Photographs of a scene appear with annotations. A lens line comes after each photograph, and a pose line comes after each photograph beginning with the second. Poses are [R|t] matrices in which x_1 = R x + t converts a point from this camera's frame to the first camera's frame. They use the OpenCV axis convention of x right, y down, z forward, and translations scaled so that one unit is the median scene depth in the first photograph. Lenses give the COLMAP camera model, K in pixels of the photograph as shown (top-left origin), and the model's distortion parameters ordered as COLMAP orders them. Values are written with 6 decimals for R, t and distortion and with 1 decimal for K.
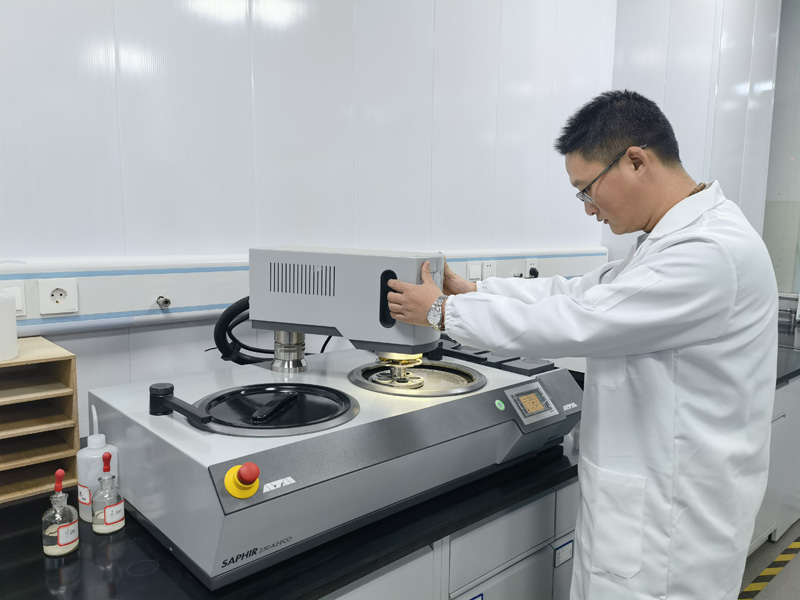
lens RADIAL K [[634.3, 0, 400.0], [0, 634.3, 300.0], [0, 0, 1]] dist [0.031496, 0.000704]
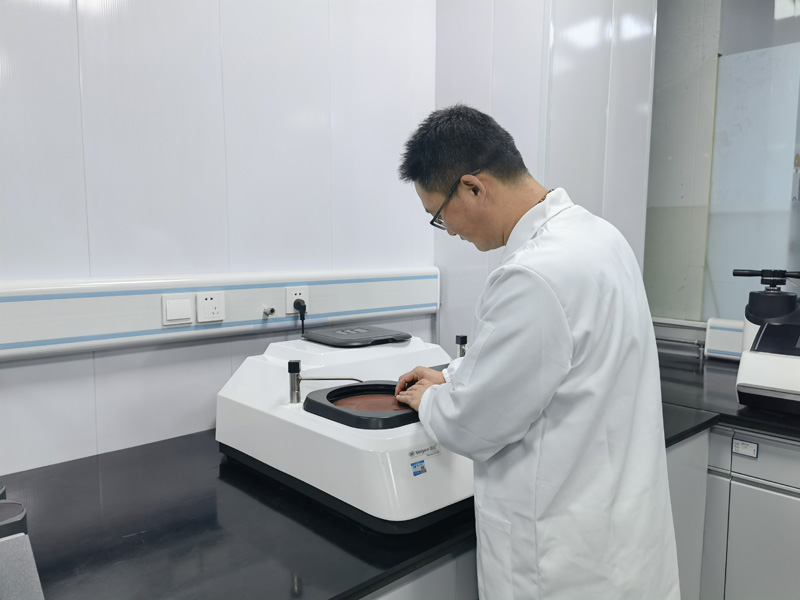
lens RADIAL K [[634.3, 0, 400.0], [0, 634.3, 300.0], [0, 0, 1]] dist [0.031496, 0.000704]
pose [[0.999899, -0.014232, -0.000004, 0.265647], [0.014228, 0.999581, -0.025220, -0.024652], [0.000362, 0.025217, 0.999682, 0.231367]]
